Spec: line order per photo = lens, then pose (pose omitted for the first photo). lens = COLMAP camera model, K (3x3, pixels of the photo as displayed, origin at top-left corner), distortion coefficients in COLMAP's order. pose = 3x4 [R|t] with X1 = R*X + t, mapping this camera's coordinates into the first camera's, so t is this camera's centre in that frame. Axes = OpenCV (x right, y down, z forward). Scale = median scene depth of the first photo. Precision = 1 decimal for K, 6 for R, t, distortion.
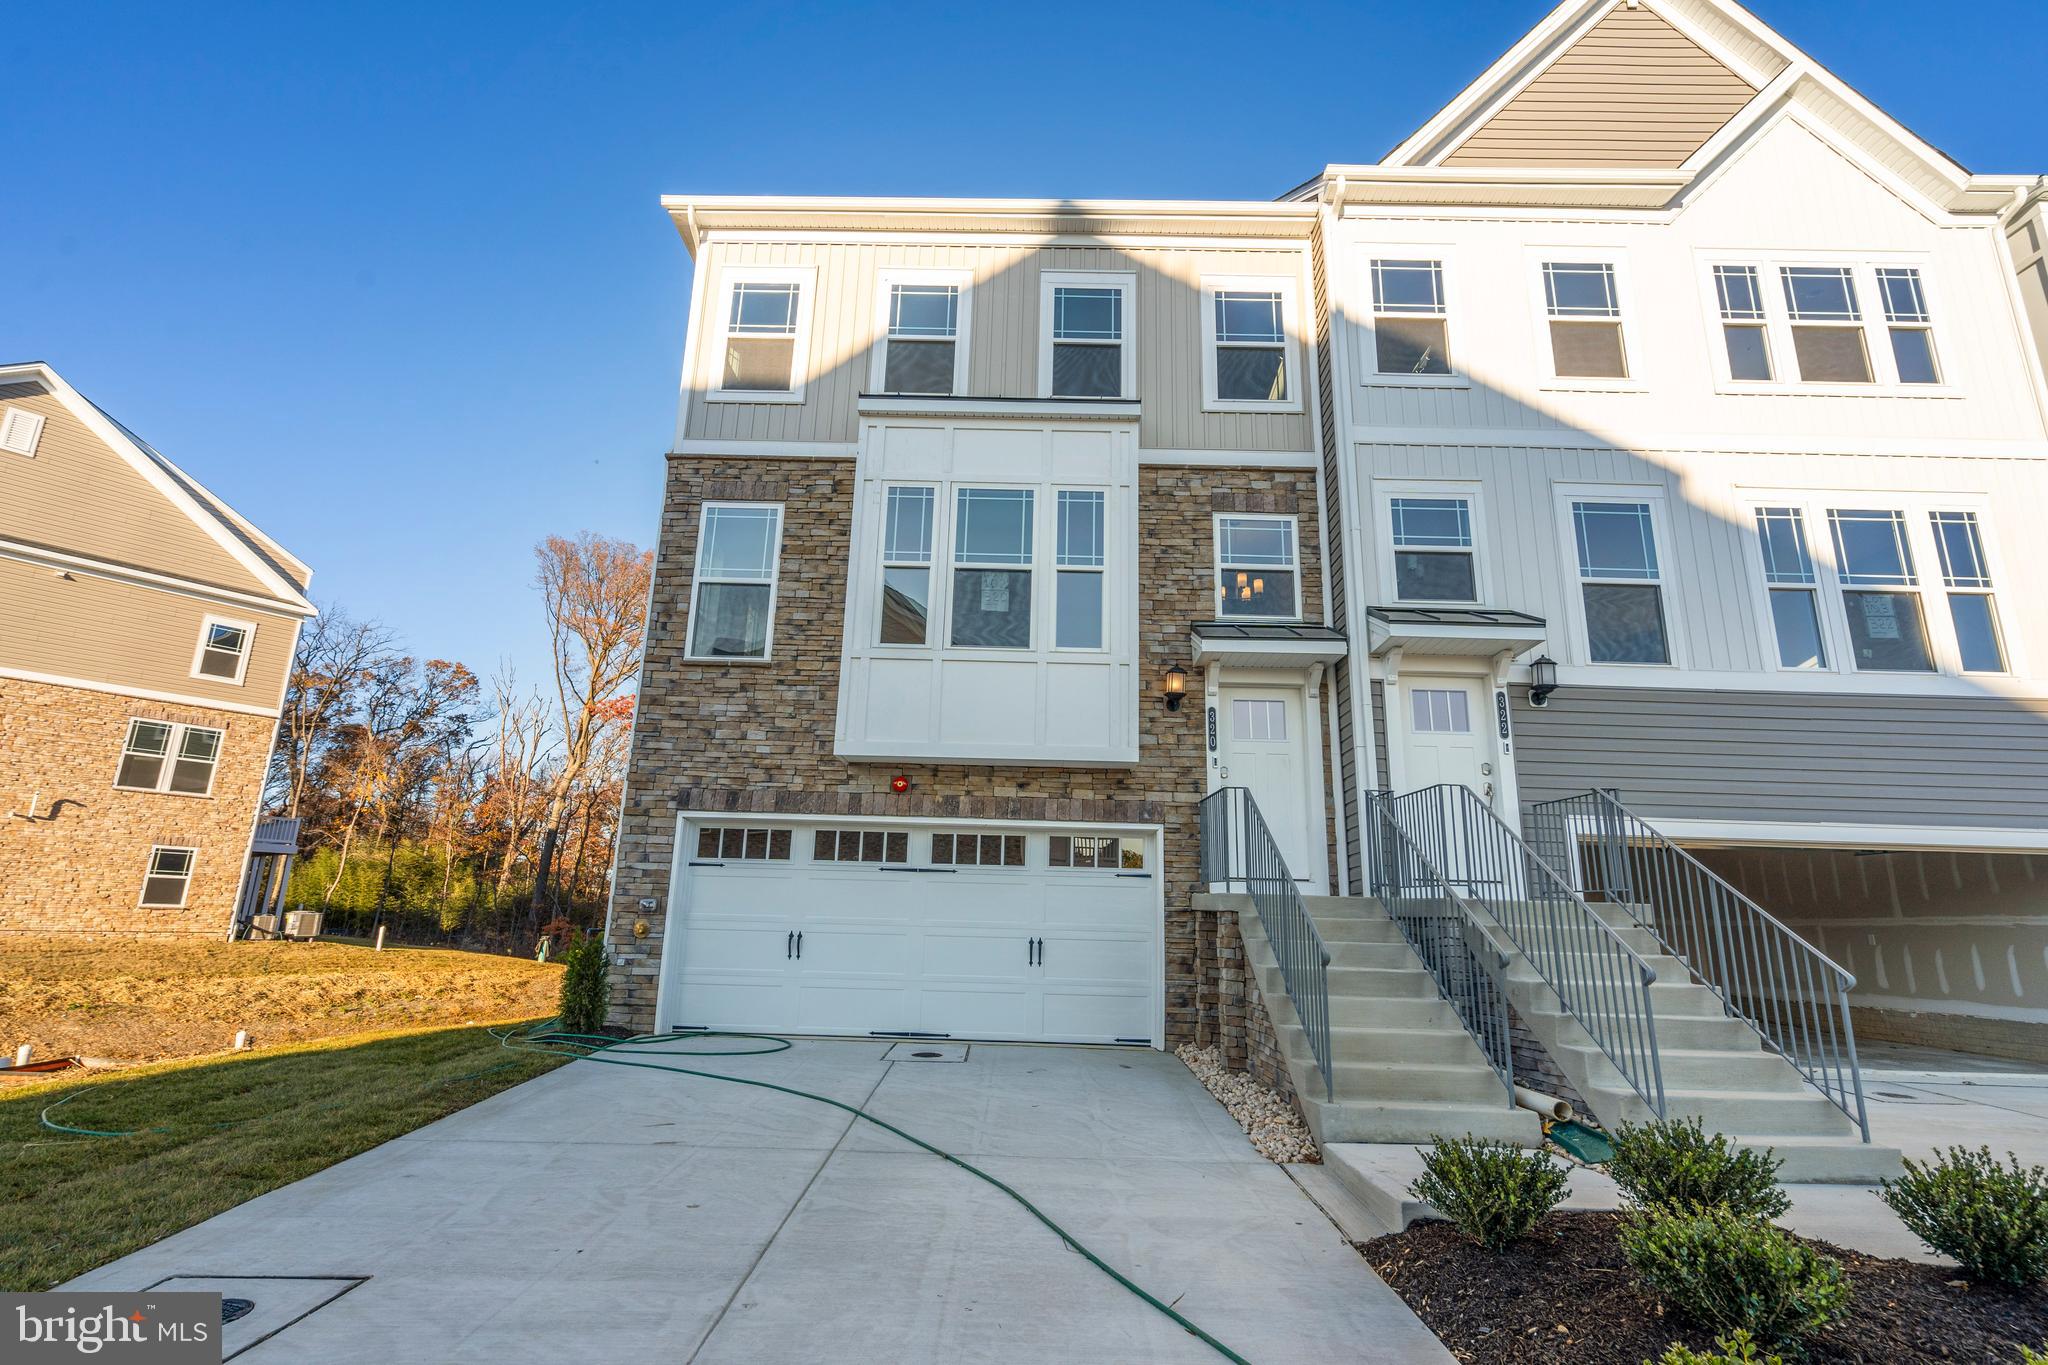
lens RADIAL K [[959.7, 0, 1024.0], [0, 959.7, 682.5], [0, 0, 1]] dist [-0.008933, 0.008295]
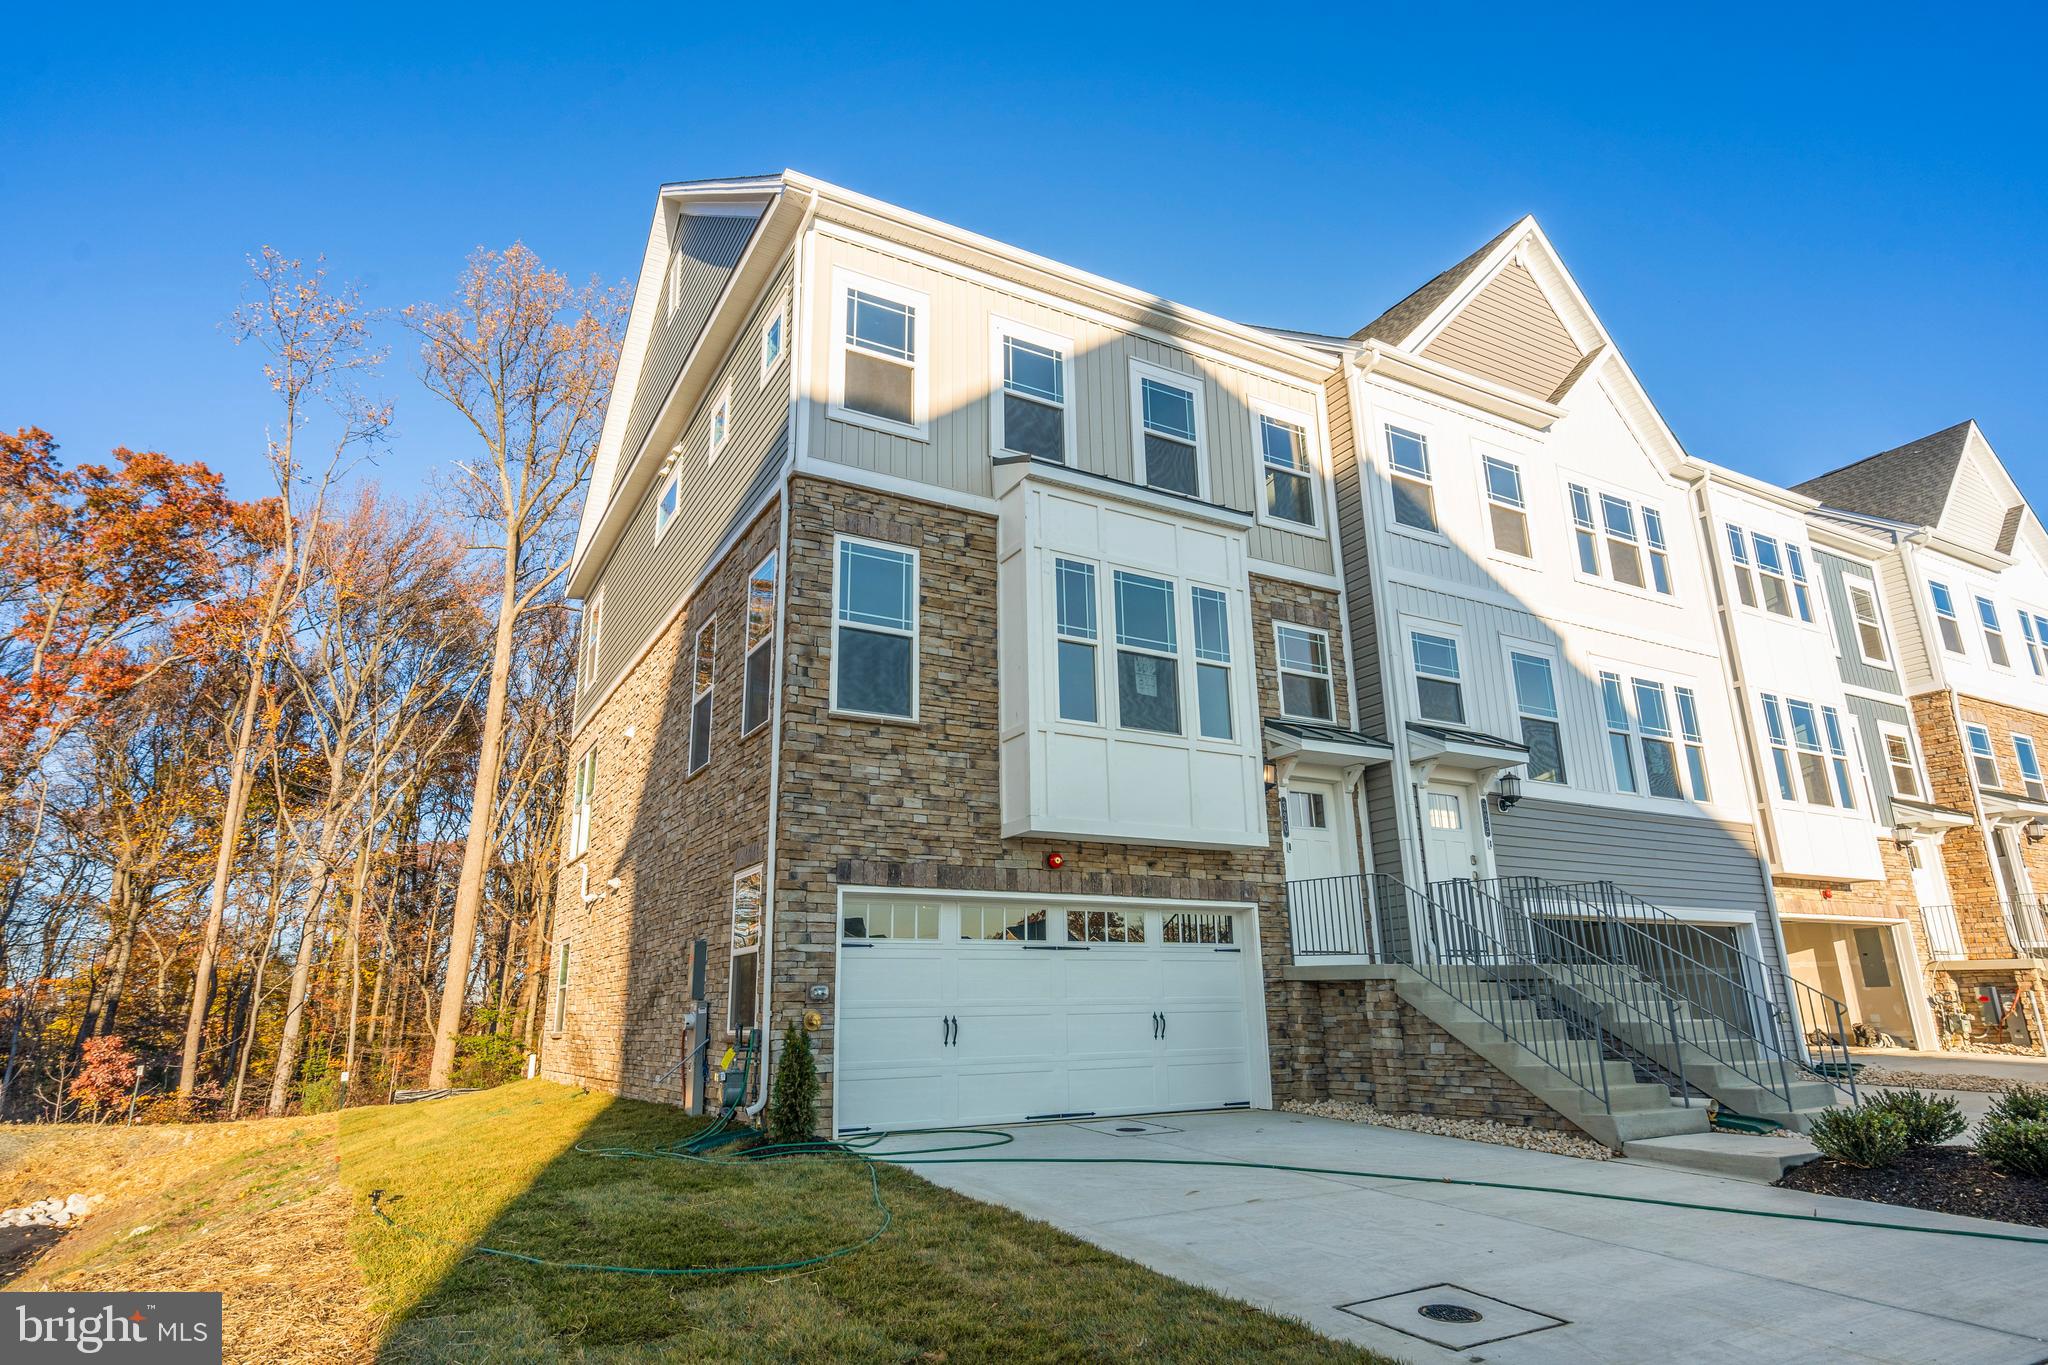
lens RADIAL K [[1127.0, 0, 1024.0], [0, 1127.0, 682.5], [0, 0, 1]] dist [0.001086, -0.000176]
pose [[0.867315, 0.100223, 0.487566, -0.720042], [-0.087834, 0.994965, -0.048278, -0.017169], [-0.489950, -0.000953, 0.871750, 0.004484]]
